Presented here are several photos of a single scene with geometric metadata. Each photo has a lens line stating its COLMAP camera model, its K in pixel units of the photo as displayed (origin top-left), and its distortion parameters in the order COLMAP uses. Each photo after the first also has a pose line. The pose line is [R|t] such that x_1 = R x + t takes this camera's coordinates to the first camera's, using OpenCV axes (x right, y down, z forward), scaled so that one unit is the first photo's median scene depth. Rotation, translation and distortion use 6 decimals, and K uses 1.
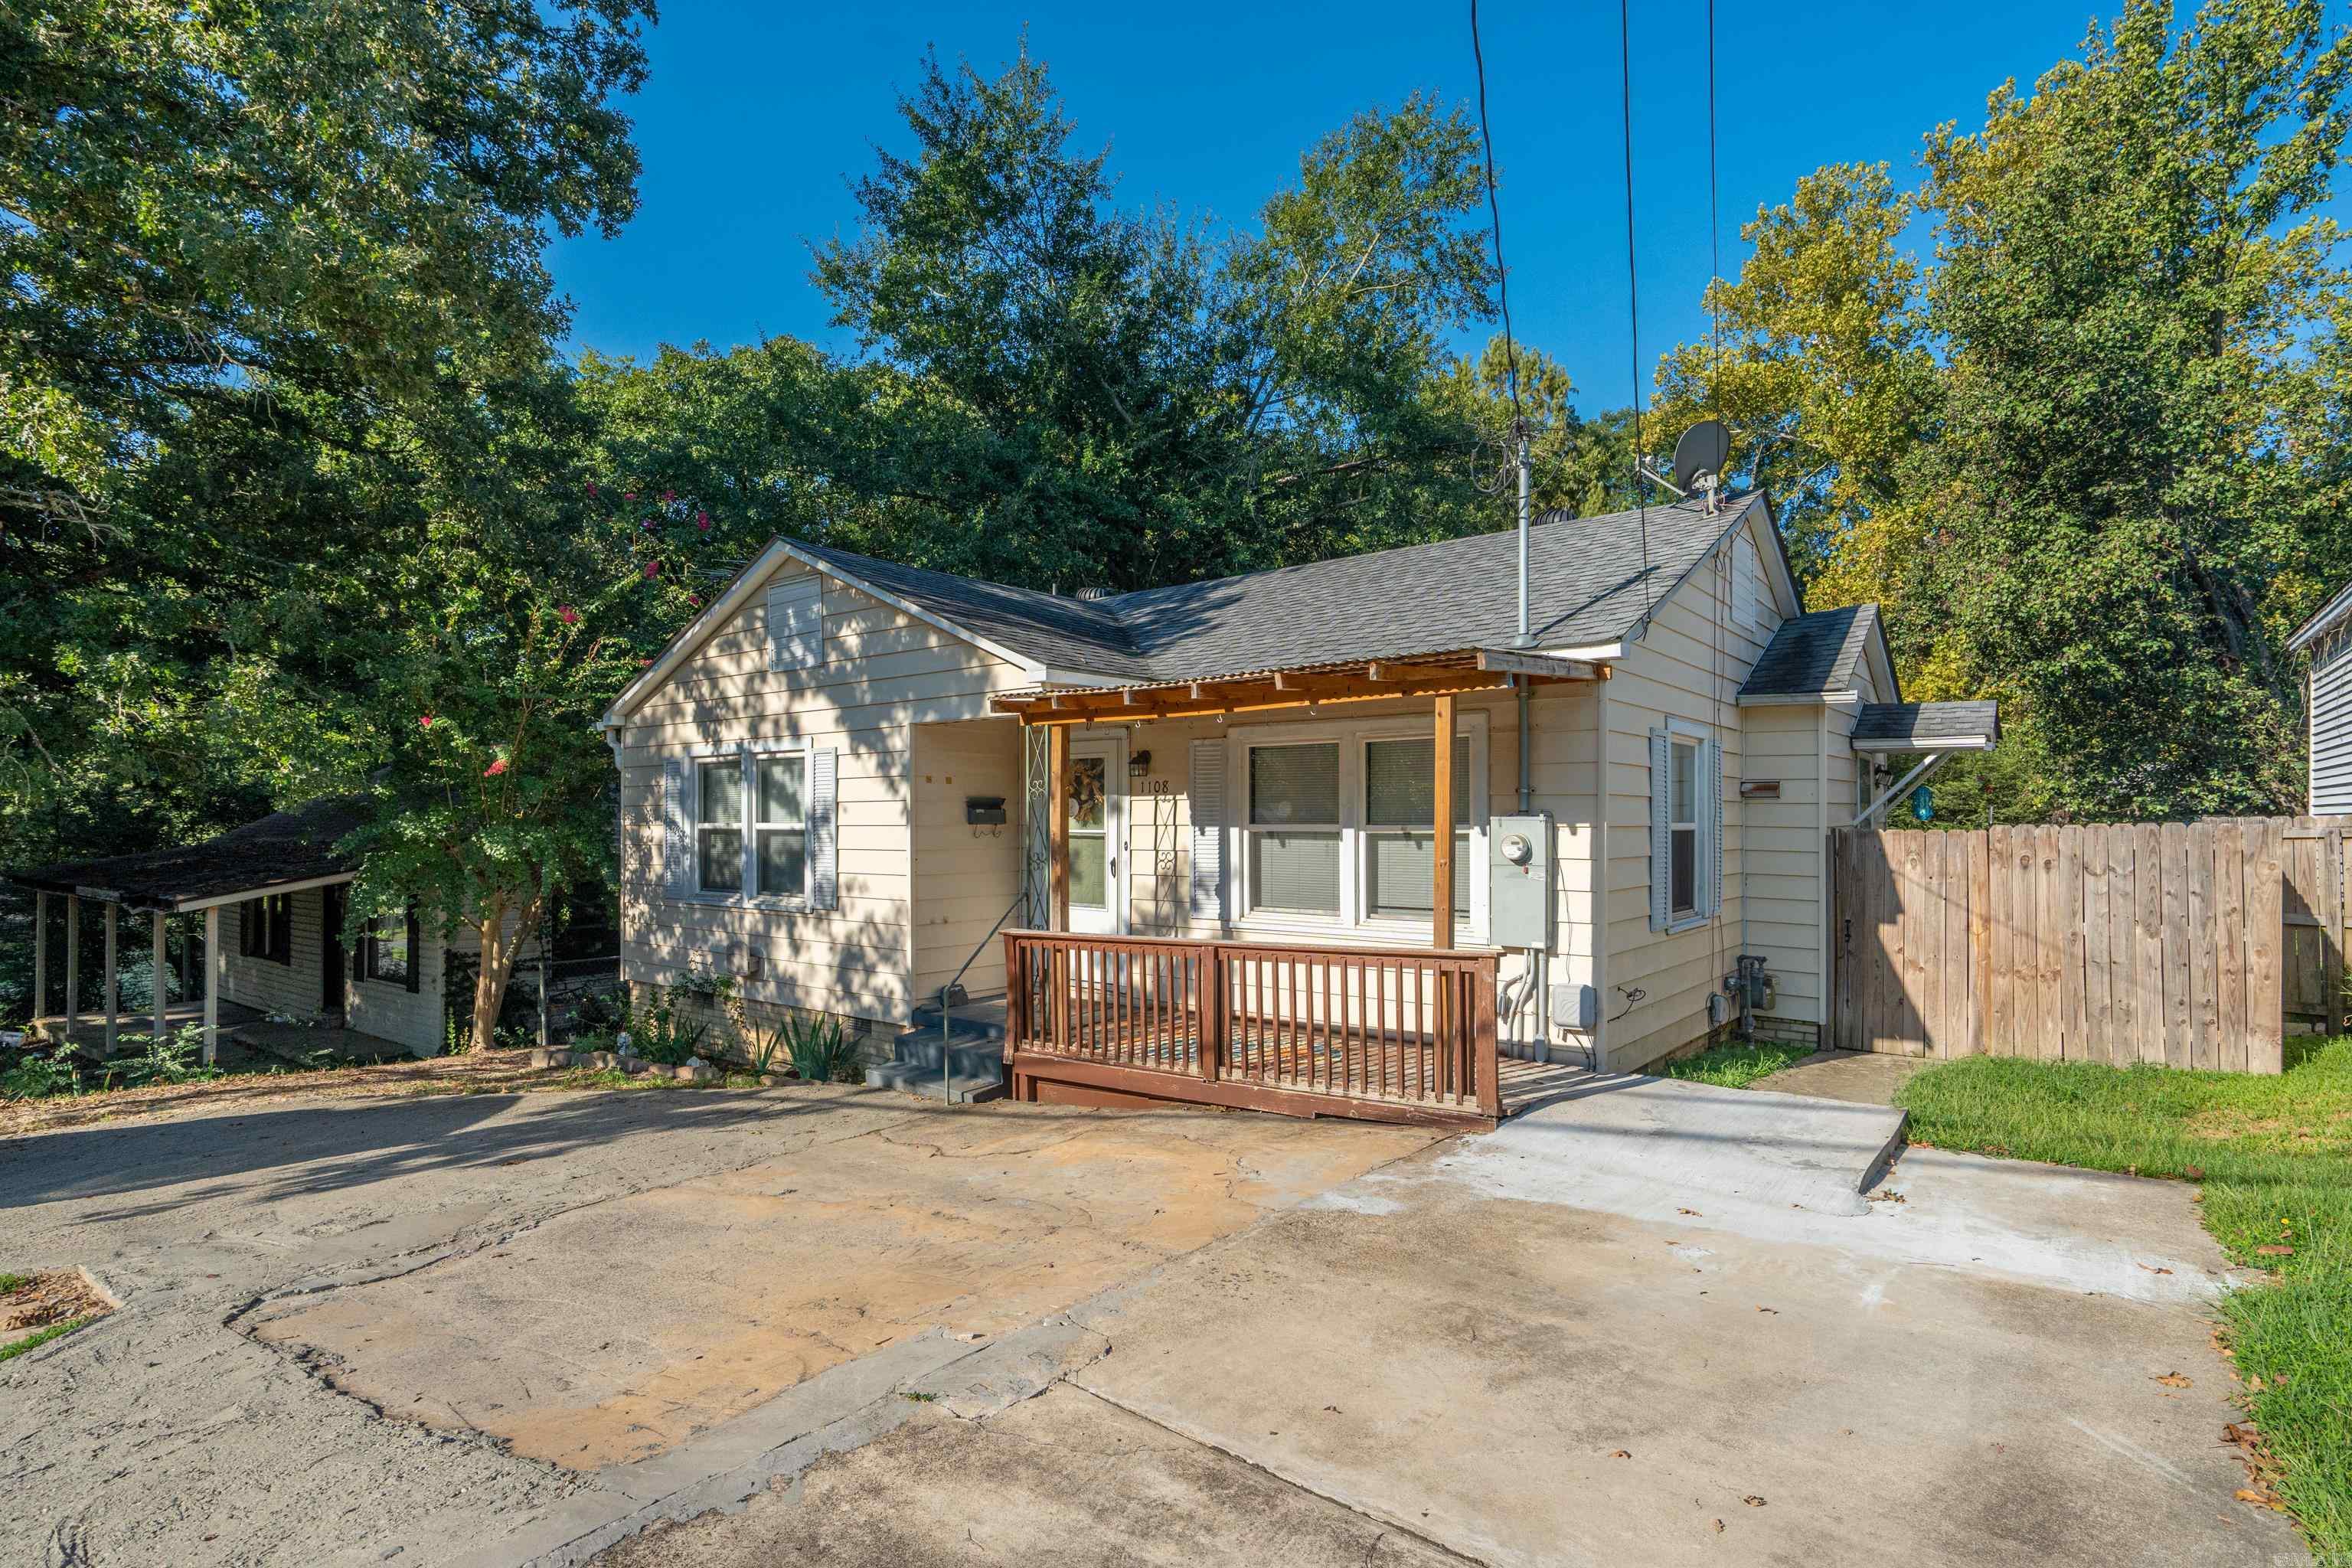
lens RADIAL K [[1208.0, 0, 1171.2], [0, 1208.0, 845.2], [0, 0, 1]] dist [0.003095, 0.000099]
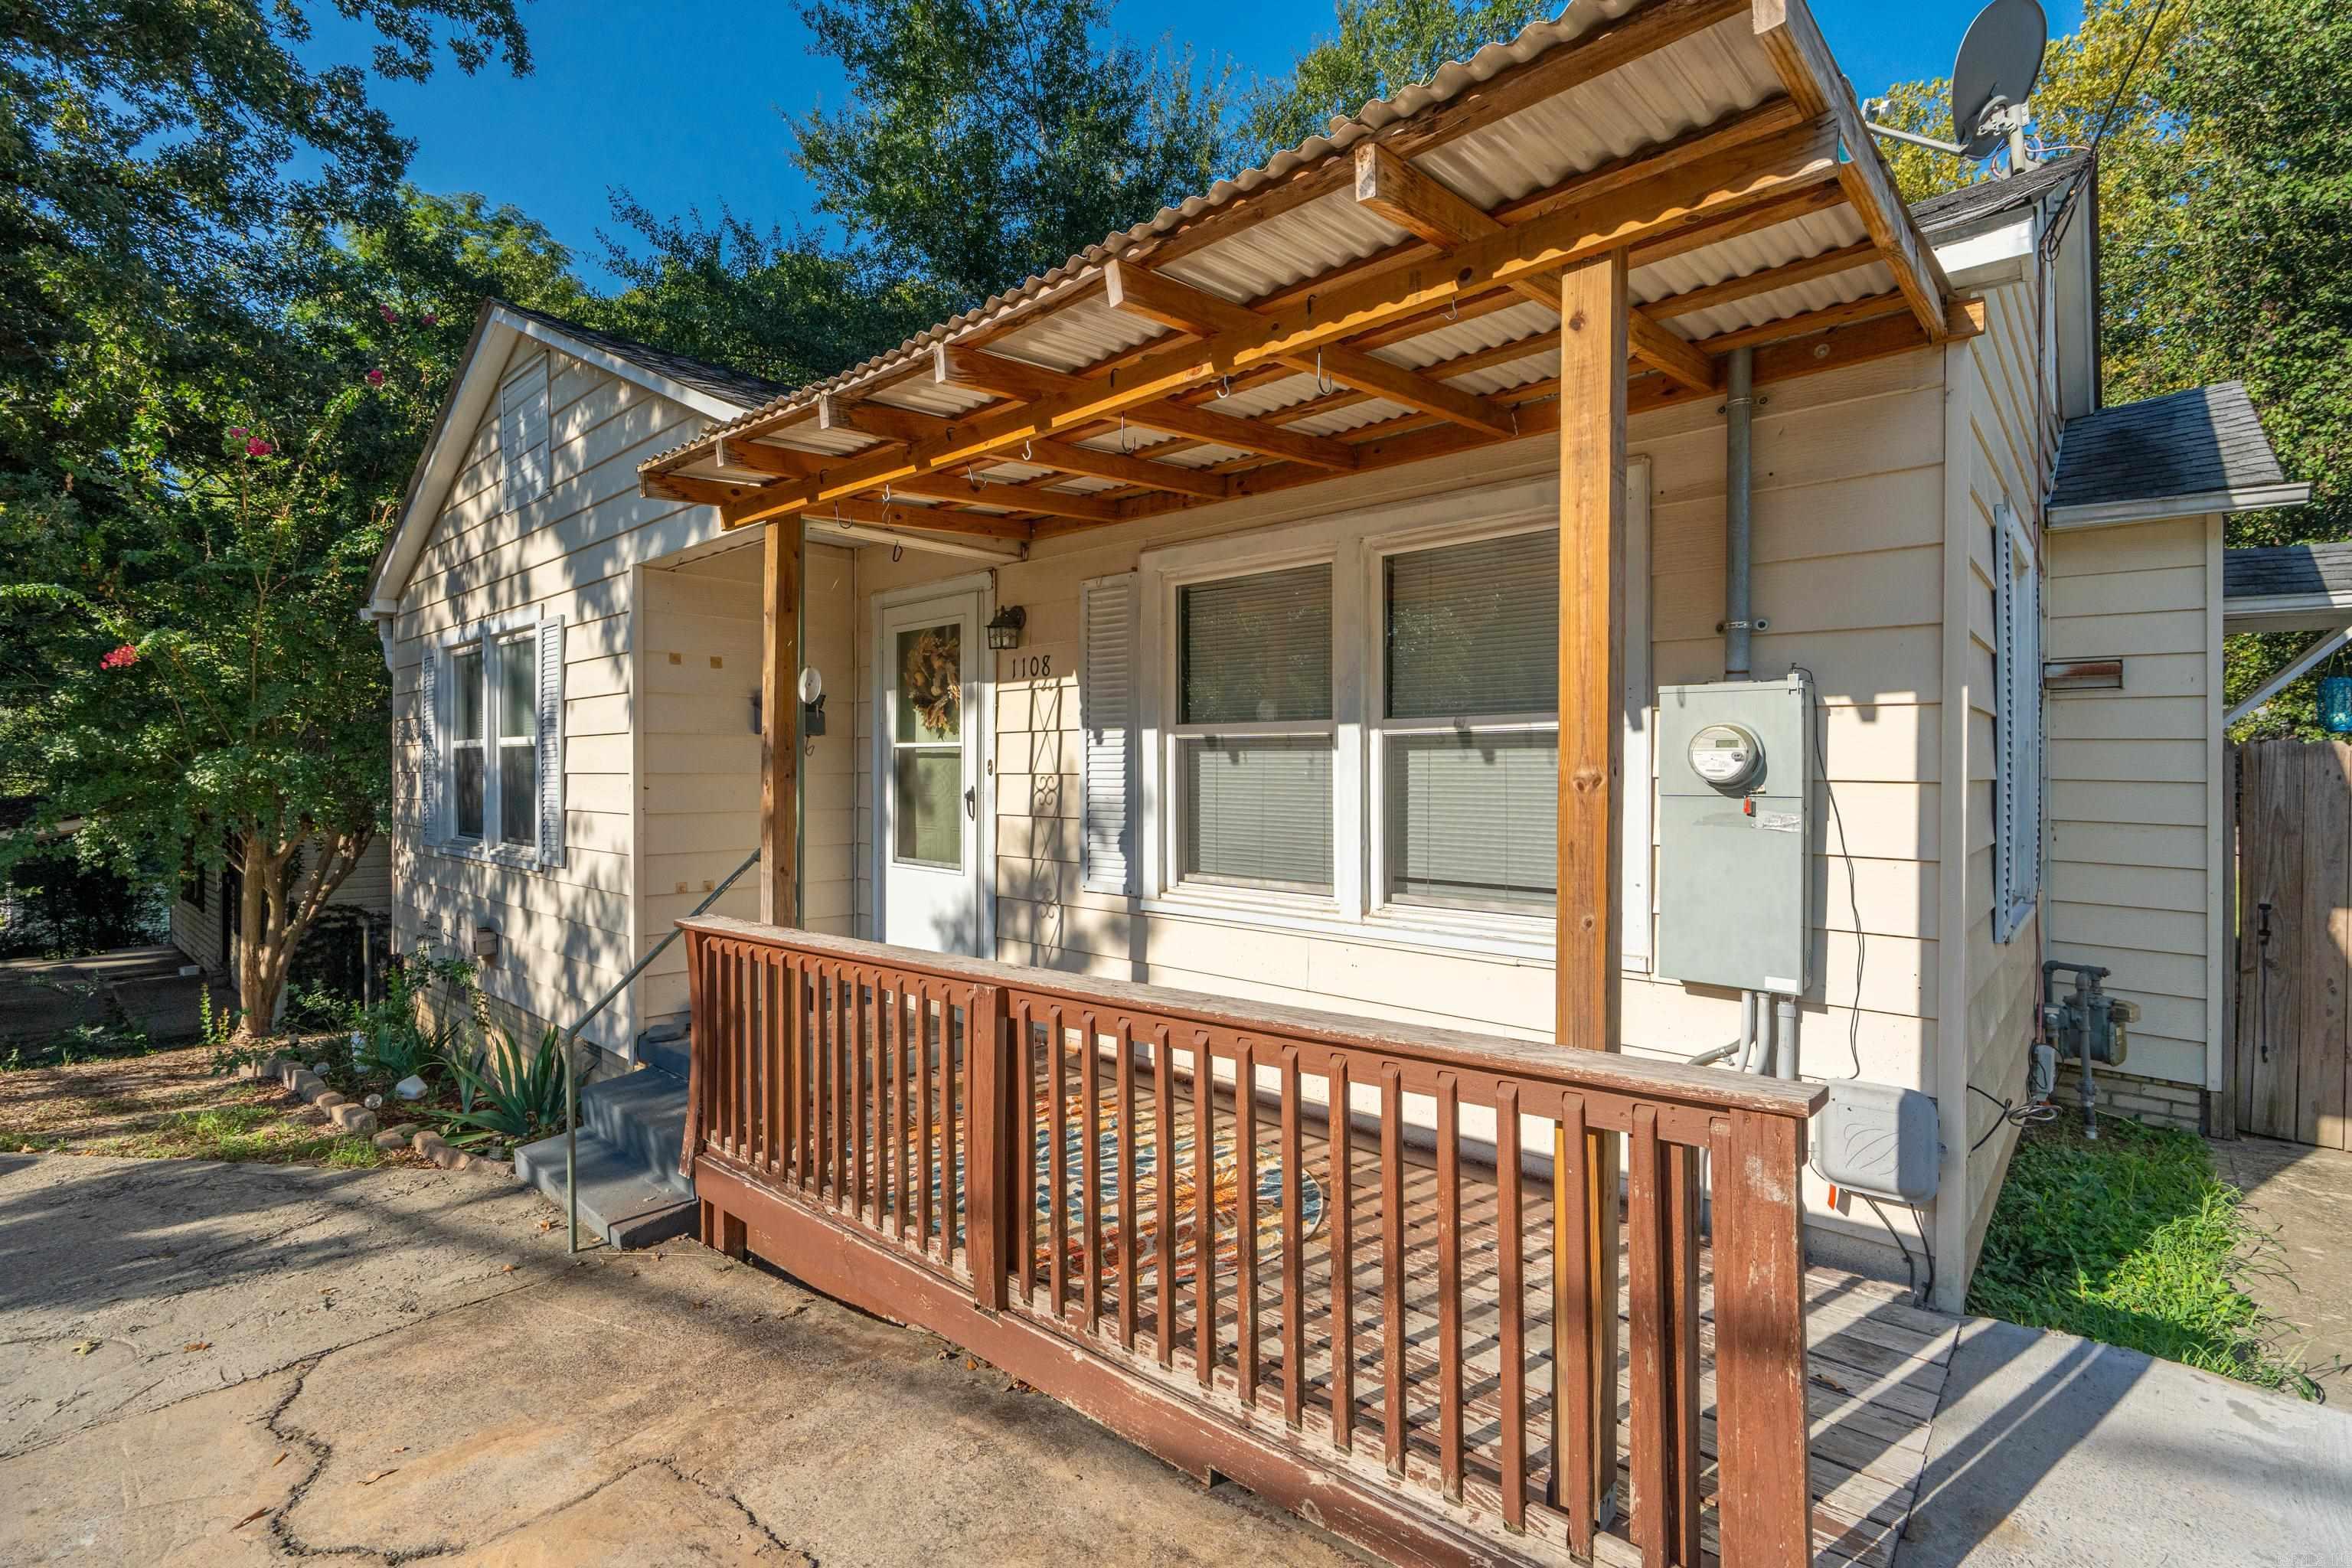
lens RADIAL K [[1070.6, 0, 1176.0], [0, 1070.6, 784.0], [0, 0, 1]] dist [-0.002590, -0.000281]
pose [[0.998076, 0.004841, -0.061810, 0.087122], [-0.005286, 0.999961, -0.007041, 0.012325], [0.061773, 0.007354, 0.998063, 0.464427]]
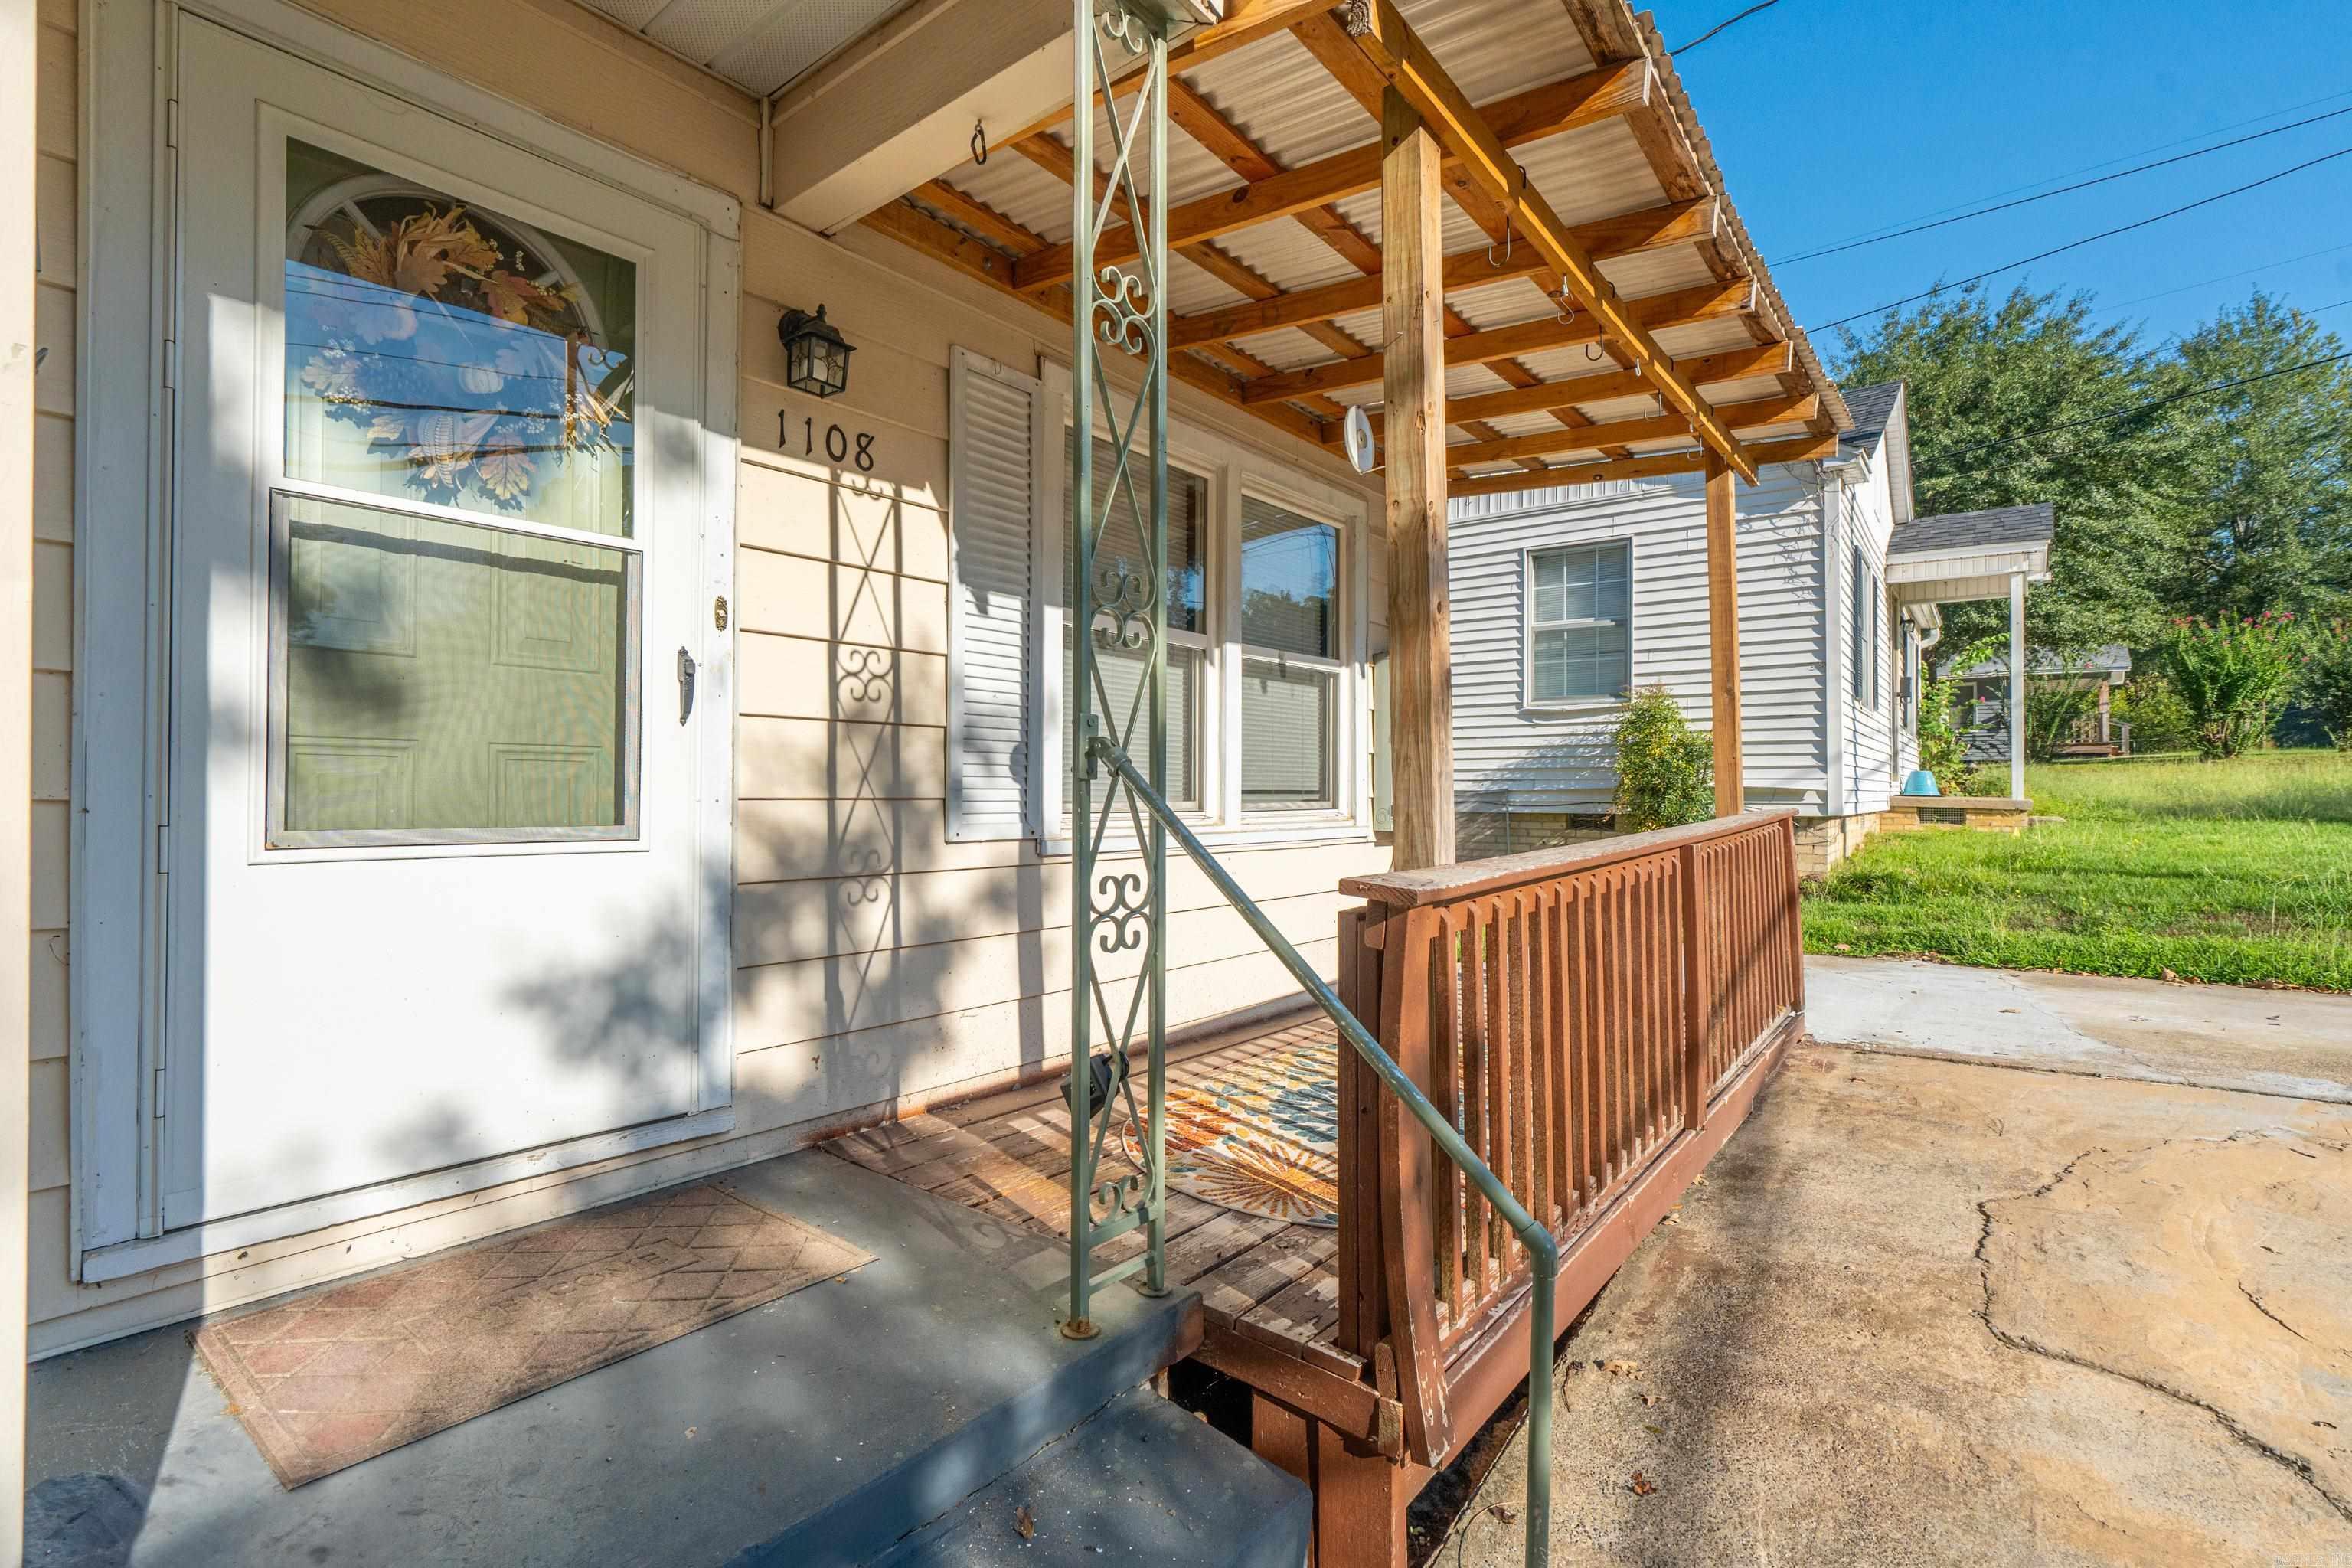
lens RADIAL K [[1112.3, 0, 1176.0], [0, 1112.3, 784.0], [0, 0, 1]] dist [-0.000969, -0.000202]
pose [[0.003888, 0.004173, 0.999984, -0.293596], [0.008352, 0.999956, -0.004206, 0.042282], [-0.999958, 0.008368, 0.003853, 0.876968]]
